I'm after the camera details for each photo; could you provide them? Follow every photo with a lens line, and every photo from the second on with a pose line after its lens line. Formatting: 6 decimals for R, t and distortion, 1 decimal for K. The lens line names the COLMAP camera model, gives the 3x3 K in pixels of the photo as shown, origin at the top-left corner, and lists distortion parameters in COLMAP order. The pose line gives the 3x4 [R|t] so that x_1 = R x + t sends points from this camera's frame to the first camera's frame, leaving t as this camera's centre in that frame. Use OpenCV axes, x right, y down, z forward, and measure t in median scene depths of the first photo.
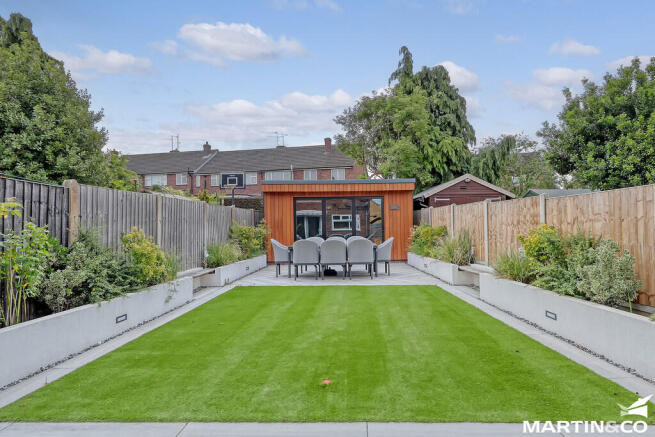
lens RADIAL K [[374.5, 0, 327.5], [0, 374.5, 218.5], [0, 0, 1]] dist [-0.001419, 0.000523]
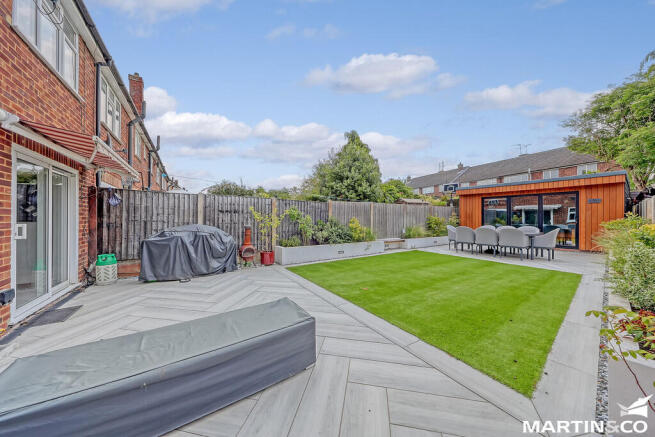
lens RADIAL K [[232.1, 0, 328.7], [0, 232.1, 213.0], [0, 0, 1]] dist [-0.000395, -0.000017]
pose [[0.537431, -0.001888, -0.843306, 0.344054], [0.008816, 0.999955, 0.003380, -0.004790], [0.843262, -0.009251, 0.537423, 0.030285]]
